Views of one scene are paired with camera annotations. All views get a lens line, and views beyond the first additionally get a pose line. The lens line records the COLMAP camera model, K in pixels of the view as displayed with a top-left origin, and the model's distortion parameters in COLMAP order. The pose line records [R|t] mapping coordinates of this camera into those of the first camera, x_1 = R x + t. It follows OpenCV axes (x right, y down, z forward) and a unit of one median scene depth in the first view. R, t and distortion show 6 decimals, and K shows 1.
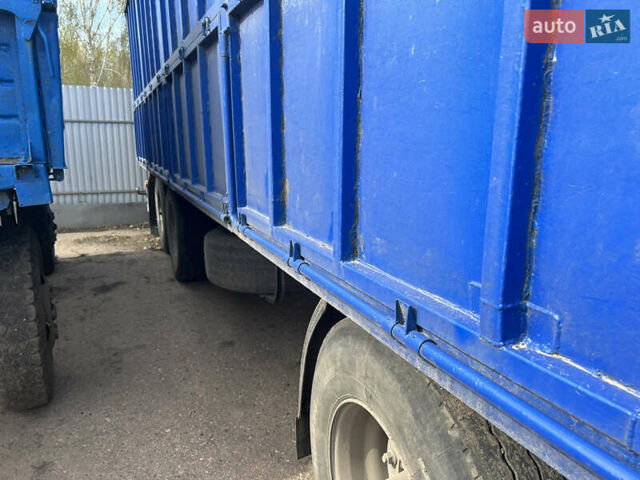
lens RADIAL K [[490.5, 0, 320.0], [0, 490.5, 240.0], [0, 0, 1]] dist [0.008427, -0.006835]
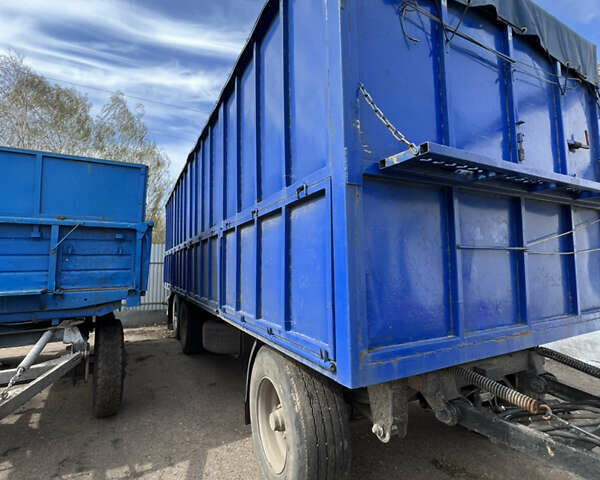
lens RADIAL K [[279.2, 0, 300.0], [0, 279.2, 240.0], [0, 0, 1]] dist [-0.027745, -0.000023]
pose [[0.994445, -0.000456, 0.105255, 0.044532], [0.032842, 0.951412, -0.306164, 0.036741], [-0.100001, 0.307921, 0.946142, -0.276768]]
